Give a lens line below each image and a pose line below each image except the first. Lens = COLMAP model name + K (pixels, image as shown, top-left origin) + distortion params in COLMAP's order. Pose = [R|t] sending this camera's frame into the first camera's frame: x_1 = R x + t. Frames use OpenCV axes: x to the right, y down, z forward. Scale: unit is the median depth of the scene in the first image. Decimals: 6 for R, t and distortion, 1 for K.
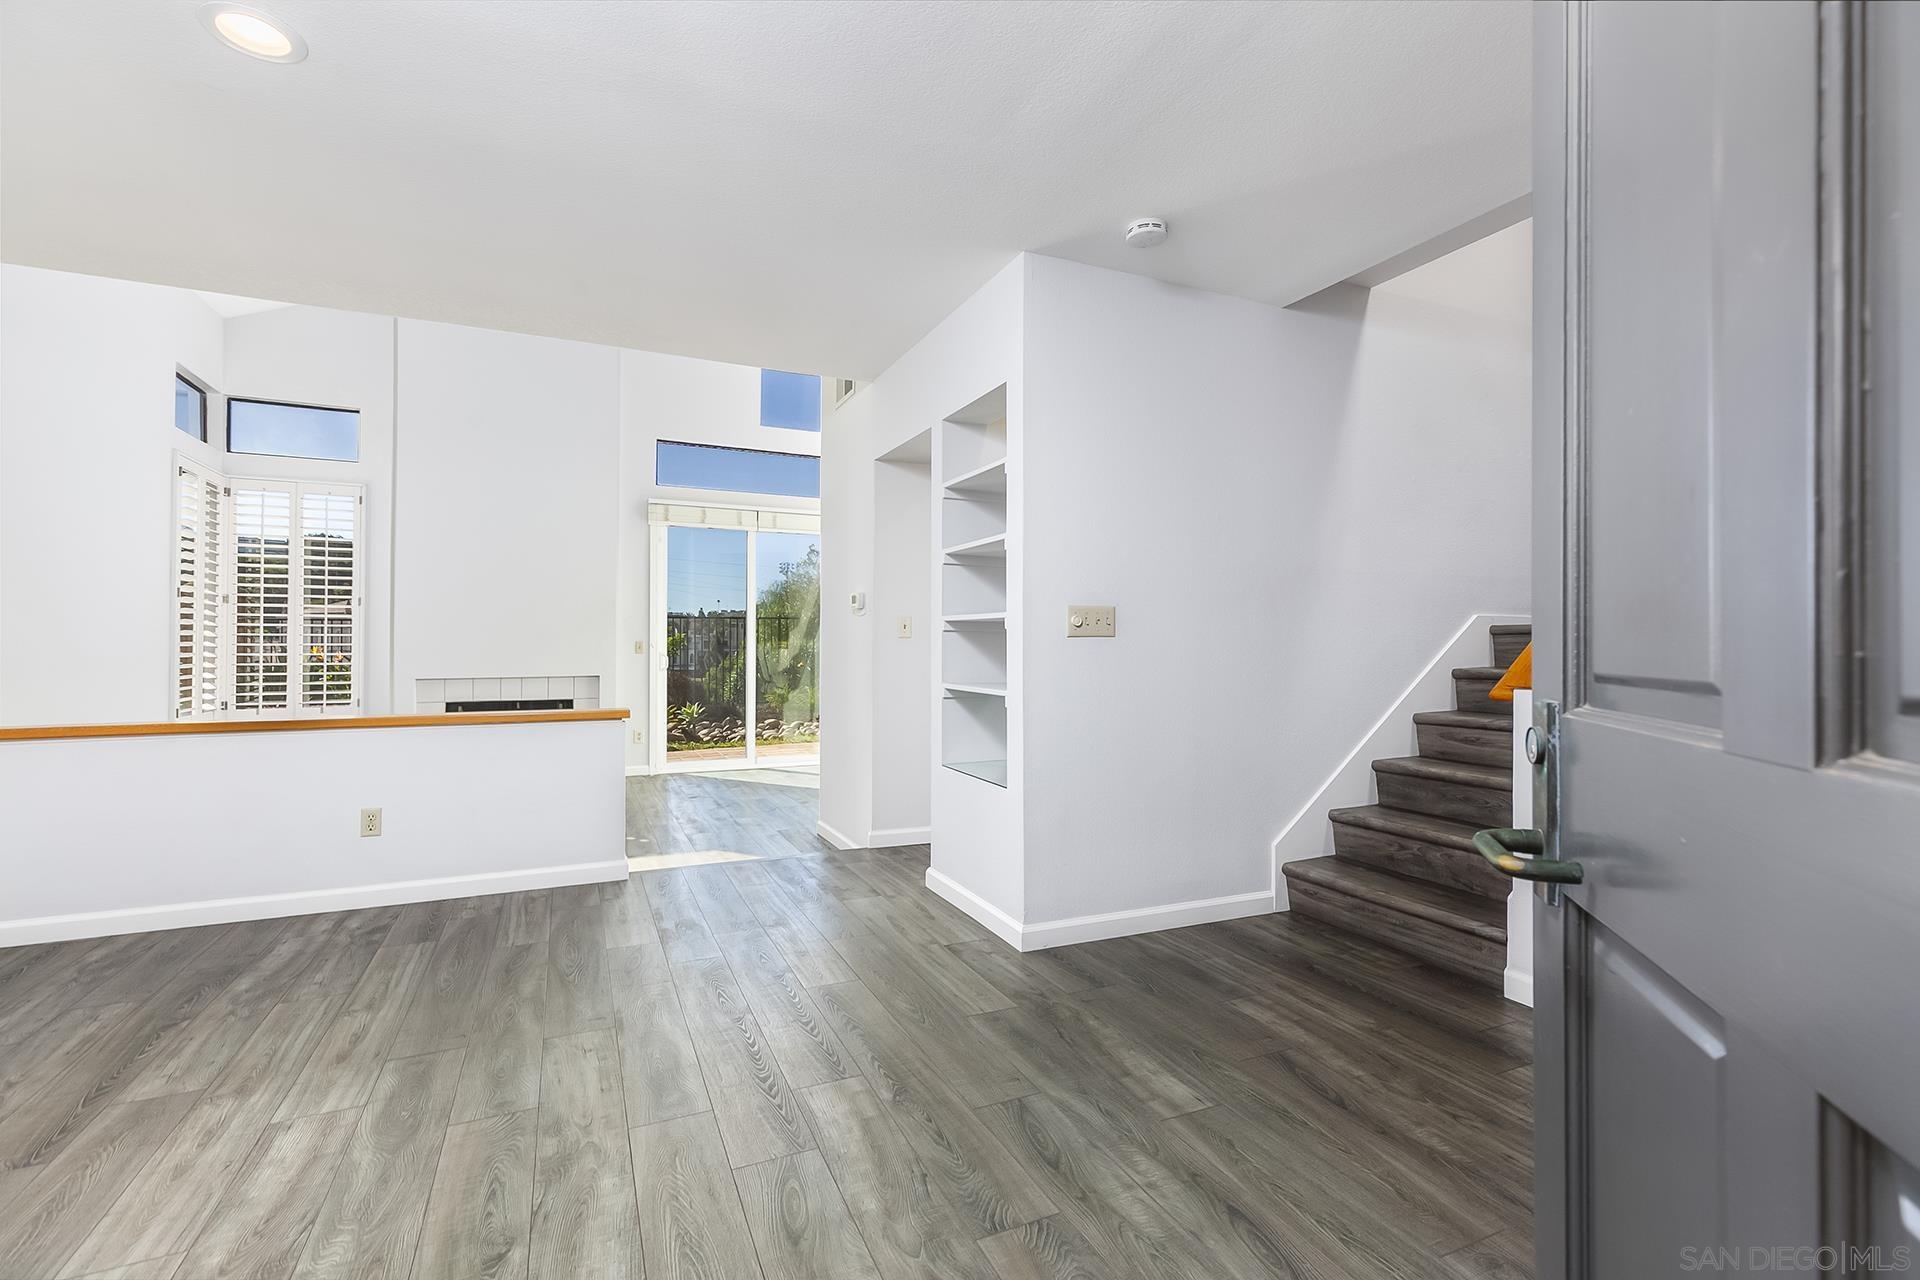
lens RADIAL K [[871.7, 0, 987.9], [0, 871.7, 639.6], [0, 0, 1]] dist [0.005607, -0.000036]
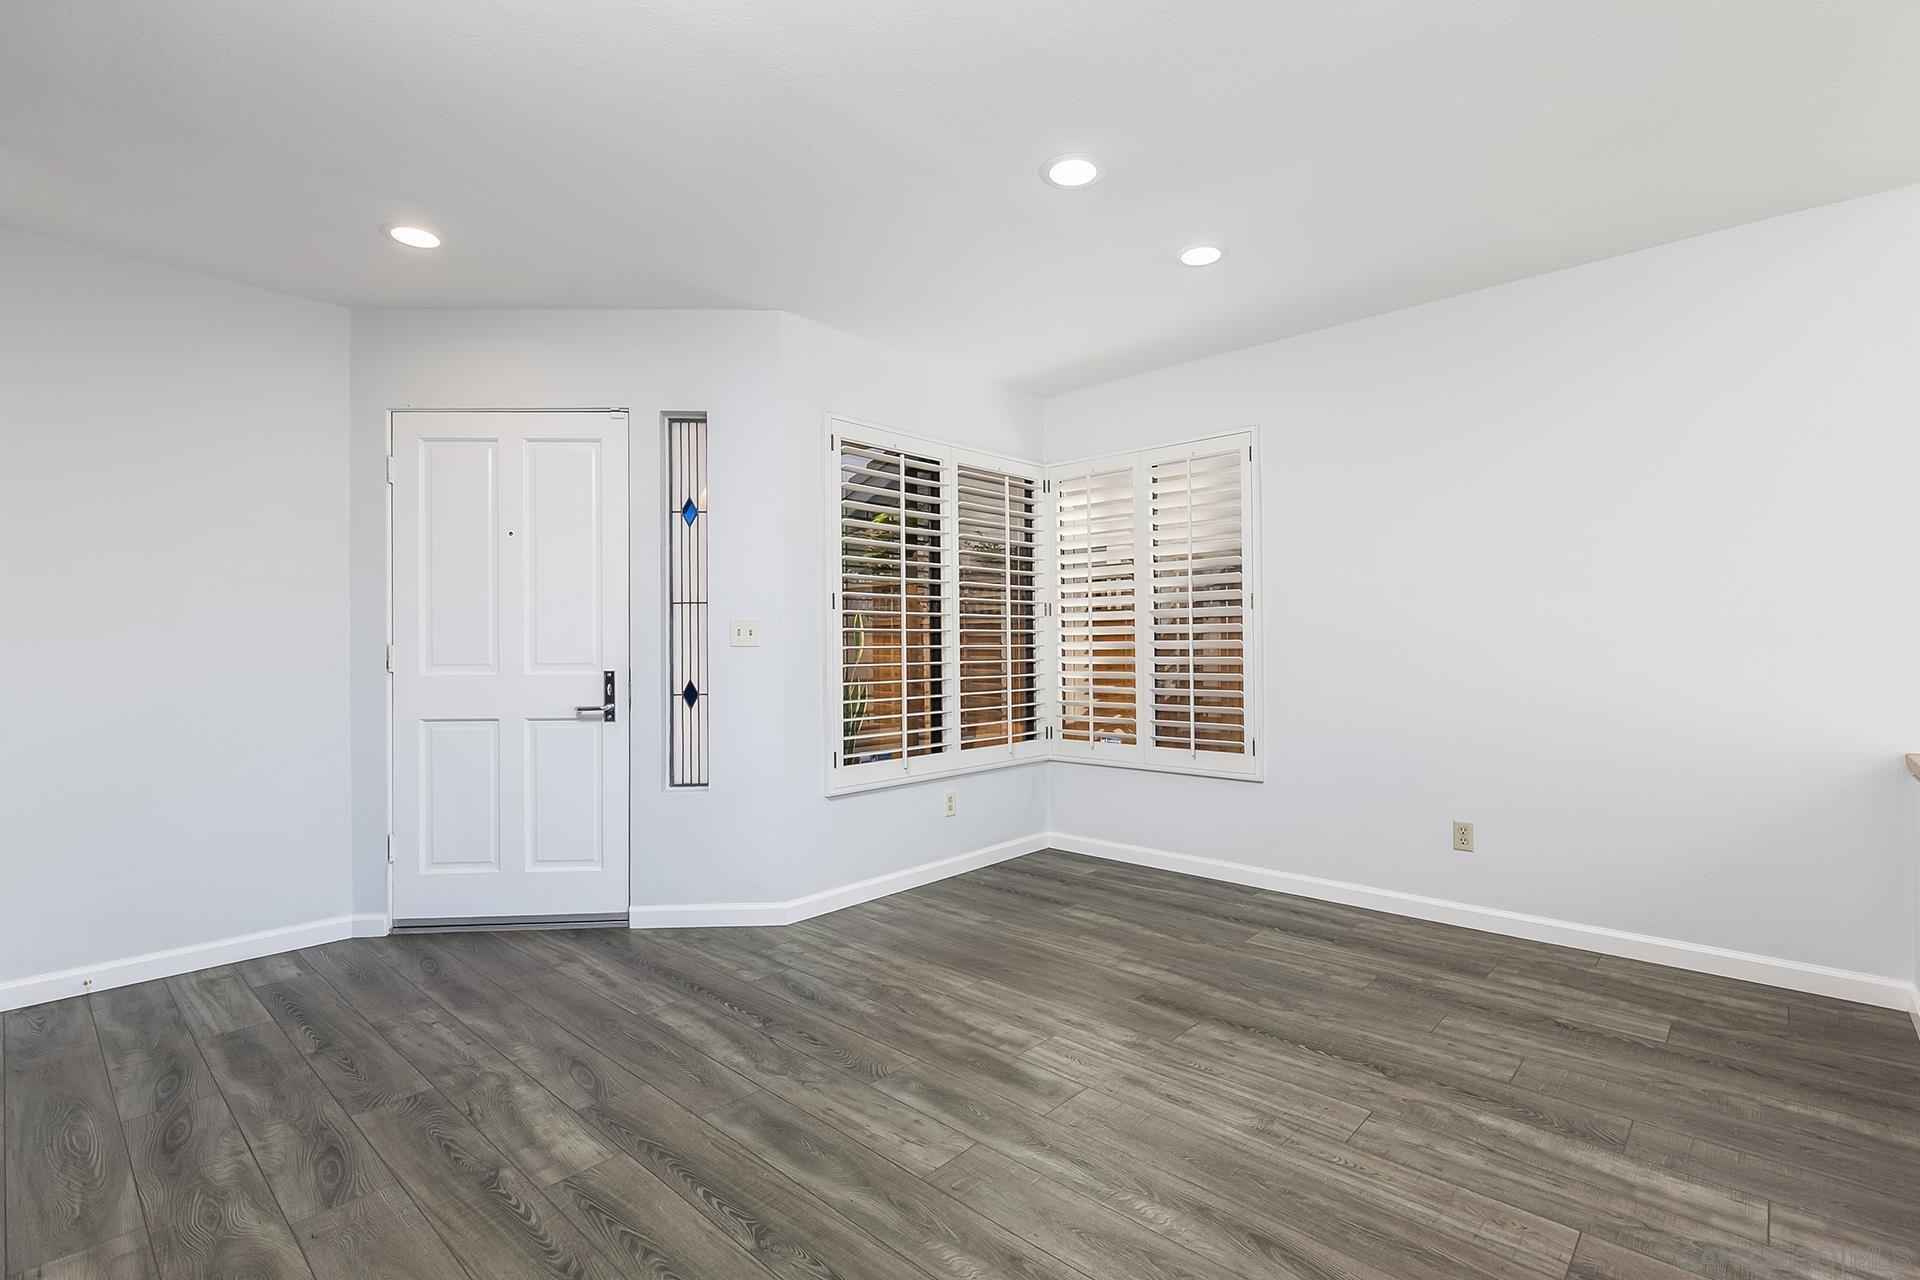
lens RADIAL K [[871.7, 0, 983.6], [0, 871.7, 641.7], [0, 0, 1]] dist [0.005607, -0.000036]
pose [[-0.925246, 0.006425, -0.379313, -0.159840], [0.008311, 0.999960, -0.003335, -0.010690], [0.379276, -0.006238, -0.925263, 1.393460]]
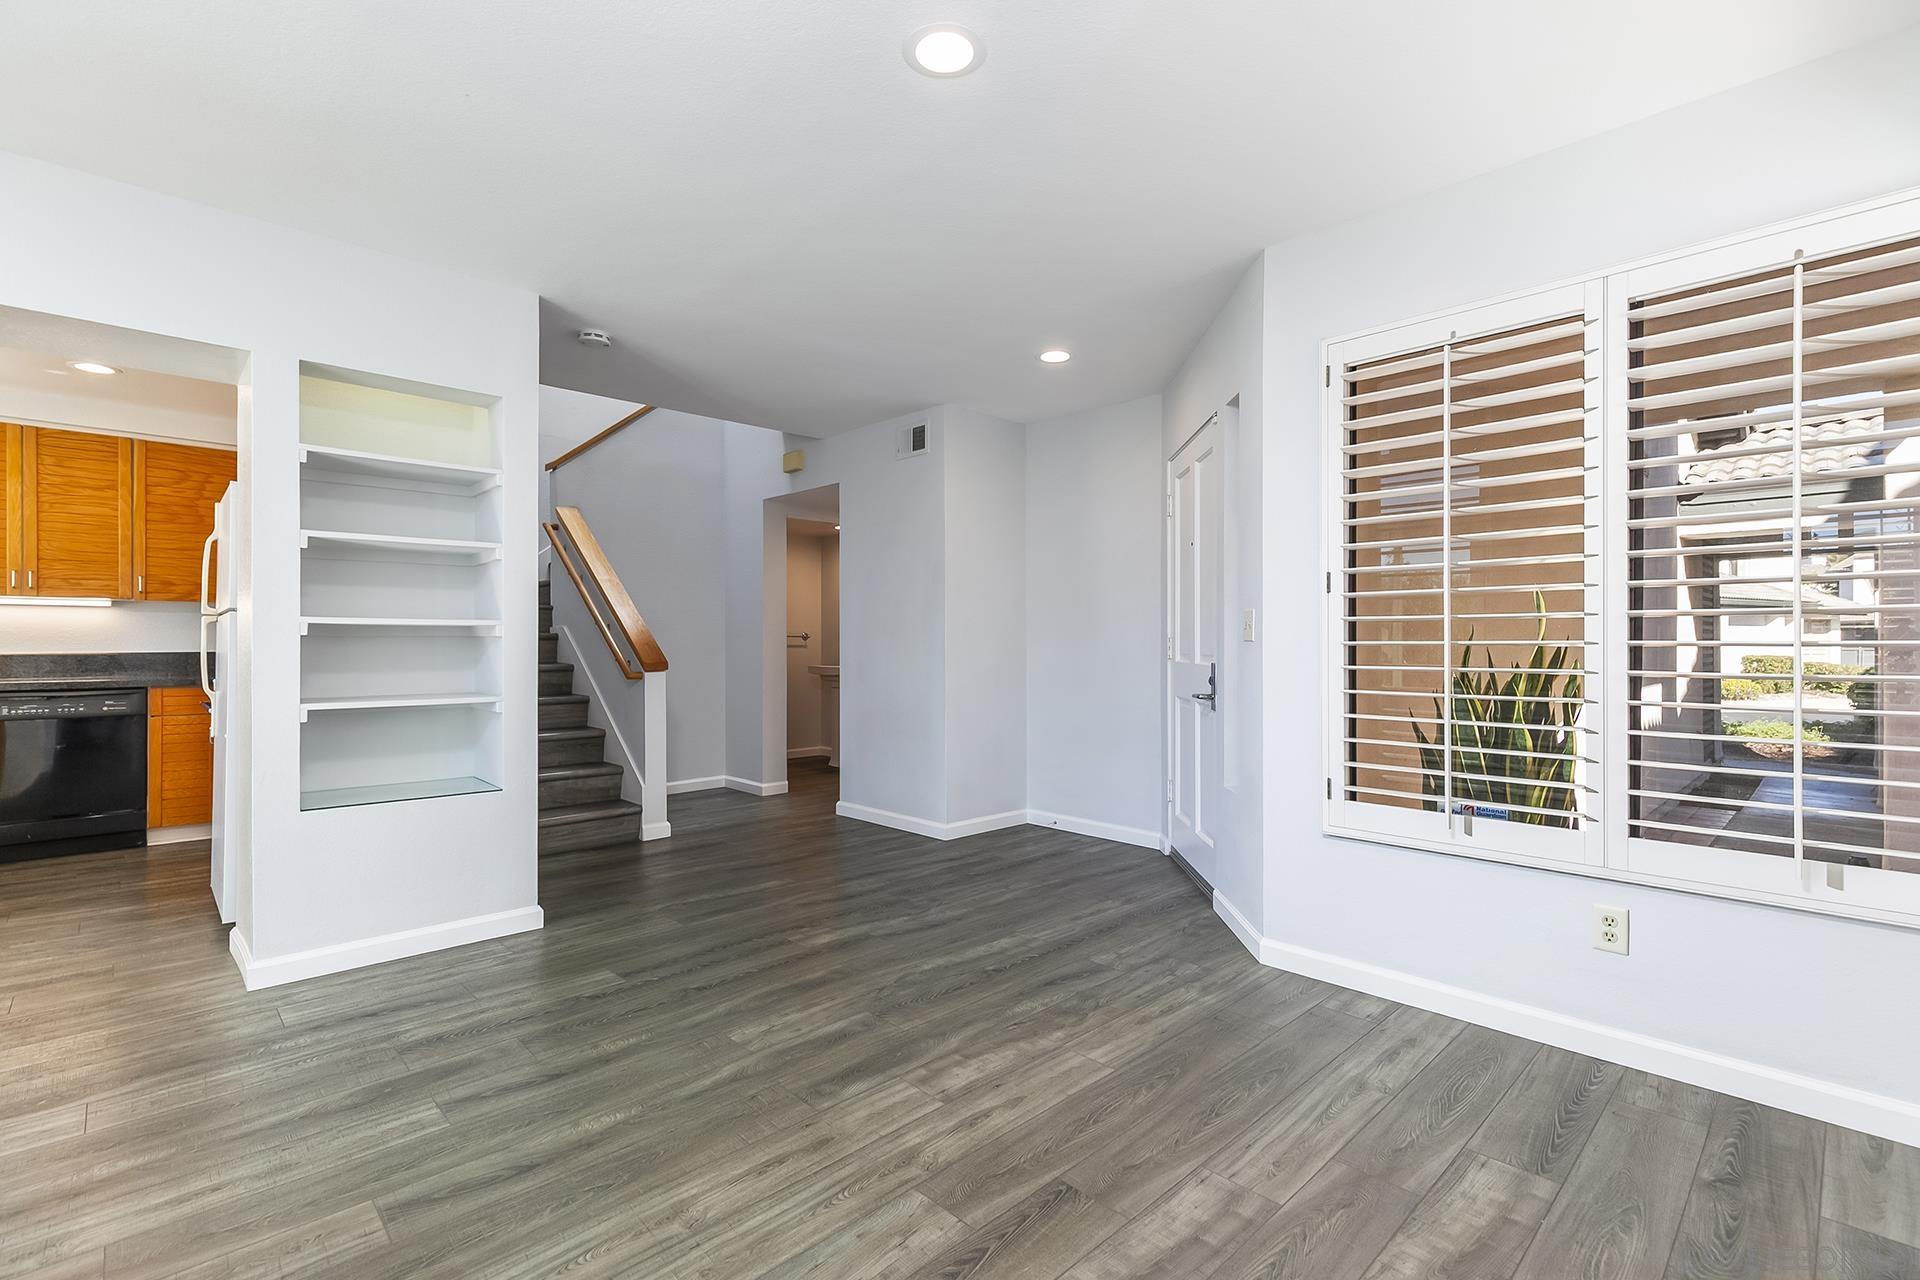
lens RADIAL K [[871.7, 0, 951.4], [0, 871.7, 647.9], [0, 0, 1]] dist [0.005607, -0.000036]
pose [[-0.317912, -0.009465, 0.948073, -1.190590], [-0.003350, 0.999955, 0.008860, -0.008320], [-0.948114, -0.000359, -0.317930, 0.867556]]
